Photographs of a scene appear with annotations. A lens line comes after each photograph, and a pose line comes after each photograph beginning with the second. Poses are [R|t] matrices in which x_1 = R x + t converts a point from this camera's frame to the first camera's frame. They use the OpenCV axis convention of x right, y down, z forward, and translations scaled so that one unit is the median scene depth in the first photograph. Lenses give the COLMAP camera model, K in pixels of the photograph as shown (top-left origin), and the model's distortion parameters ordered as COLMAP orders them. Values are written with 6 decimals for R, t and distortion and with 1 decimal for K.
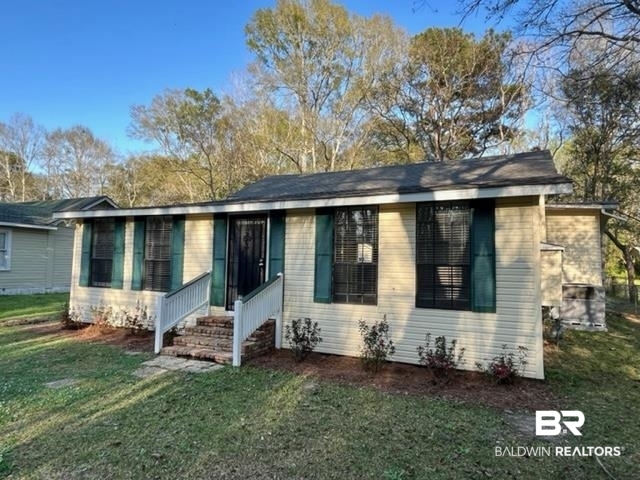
lens RADIAL K [[417.2, 0, 320.0], [0, 417.2, 240.0], [0, 0, 1]] dist [-0.006221, -0.001857]
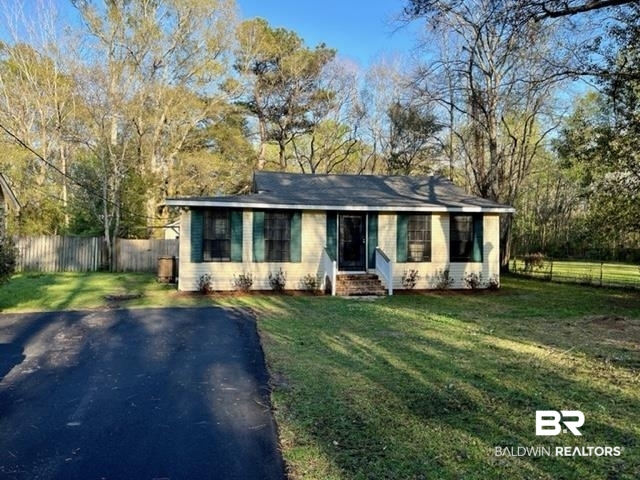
lens RADIAL K [[487.4, 0, 320.0], [0, 487.4, 240.0], [0, 0, 1]] dist [0.075207, -0.100353]
pose [[0.806219, -0.004170, 0.591602, -1.348215], [-0.024854, 0.998854, 0.040911, -0.024932], [-0.591095, -0.047687, 0.805191, -0.450528]]
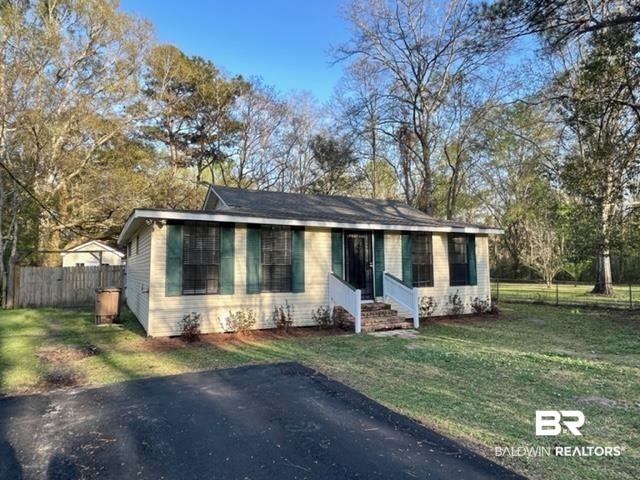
lens RADIAL K [[417.2, 0, 320.0], [0, 417.2, 240.0], [0, 0, 1]] dist [-0.006221, -0.001857]
pose [[0.598650, 0.035248, 0.800235, -1.316204], [-0.023237, 0.999375, -0.026636, 0.010399], [-0.800674, -0.002649, 0.599095, 0.248443]]
